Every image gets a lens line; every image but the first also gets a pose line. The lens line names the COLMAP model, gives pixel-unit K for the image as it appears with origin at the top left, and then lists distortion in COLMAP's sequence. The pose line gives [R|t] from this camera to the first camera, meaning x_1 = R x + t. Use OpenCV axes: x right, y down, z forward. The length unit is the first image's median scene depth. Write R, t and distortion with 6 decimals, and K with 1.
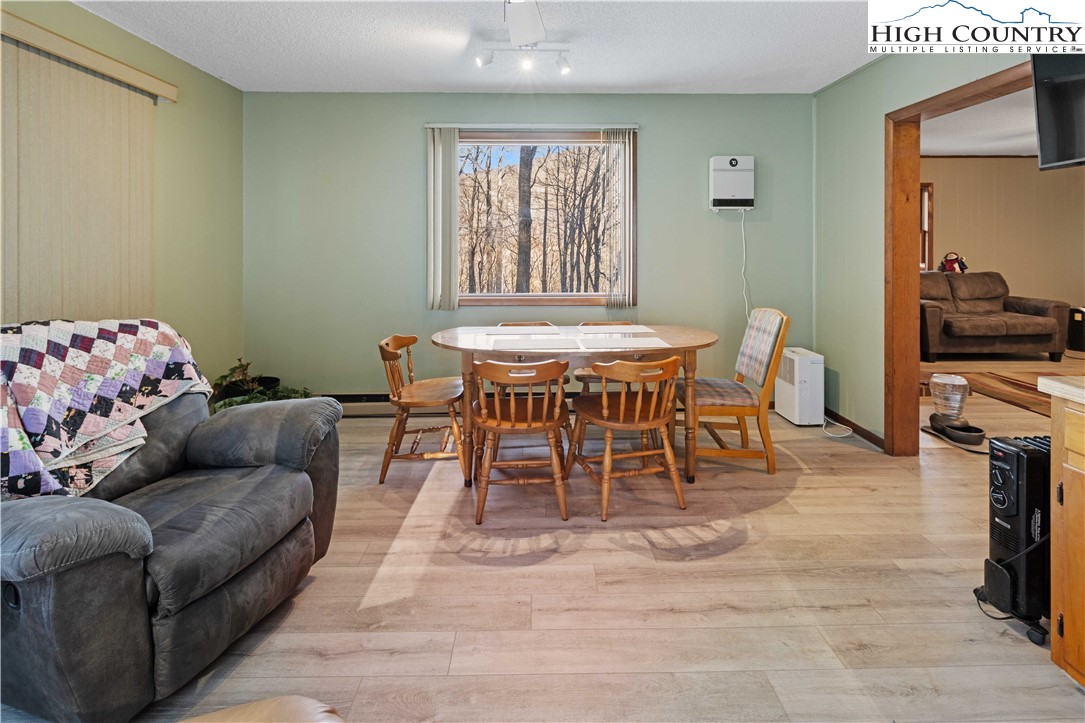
lens RADIAL K [[528.7, 0, 540.6], [0, 528.7, 249.0], [0, 0, 1]] dist [0.003076, -0.001342]
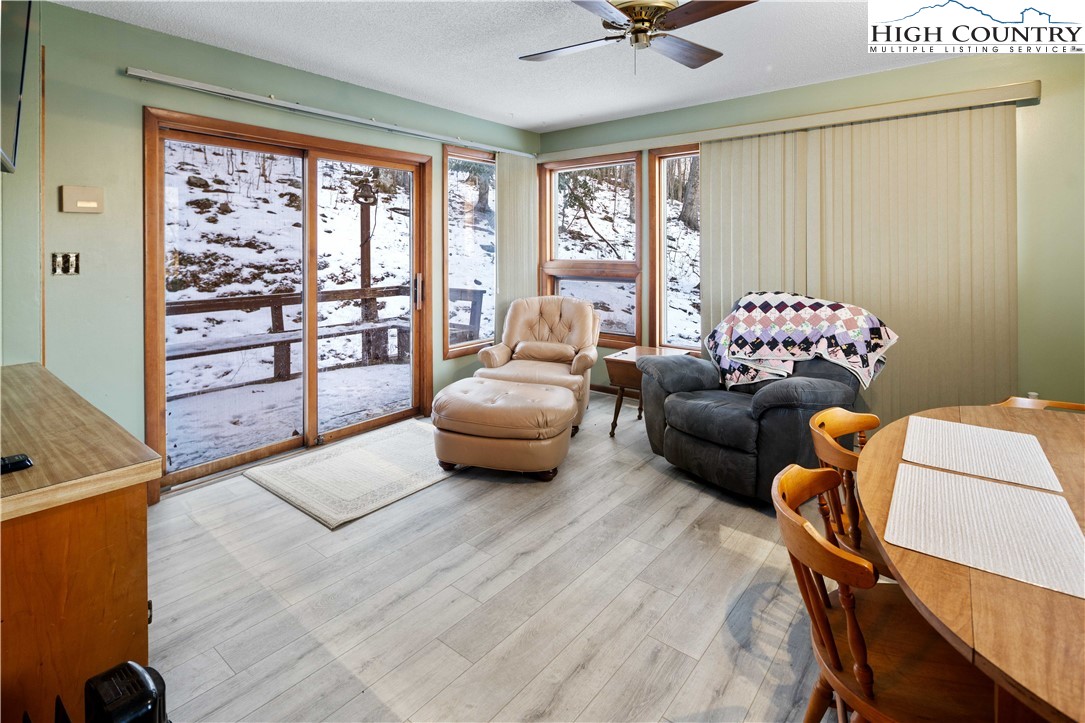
lens RADIAL K [[528.7, 0, 540.6], [0, 528.7, 249.0], [0, 0, 1]] dist [0.003076, -0.001342]
pose [[-0.640056, 0.002832, -0.768323, 0.861794], [-0.000824, 0.999990, 0.004373, -0.016775], [0.768328, 0.003432, -0.640047, 1.340596]]
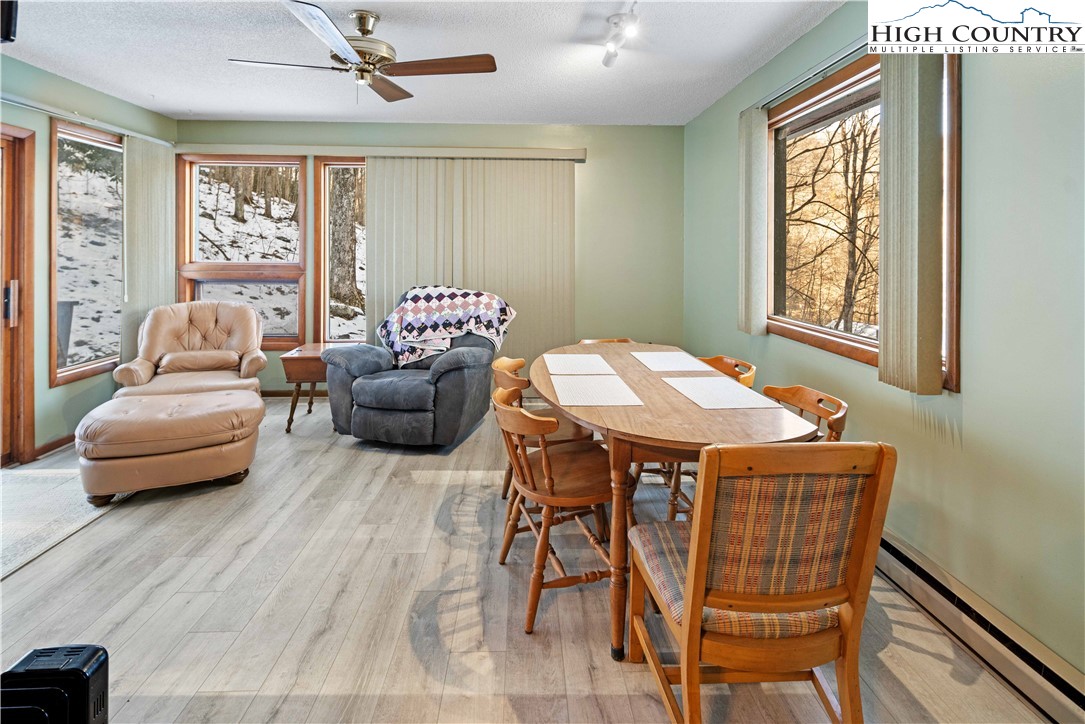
lens RADIAL K [[528.7, 0, 540.6], [0, 528.7, 249.5], [0, 0, 1]] dist [0.003076, -0.001342]
pose [[0.020795, -0.002522, -0.999781, 1.191706], [-0.009609, 0.999950, -0.002722, -0.016187], [0.999738, 0.009664, 0.020770, 1.222003]]
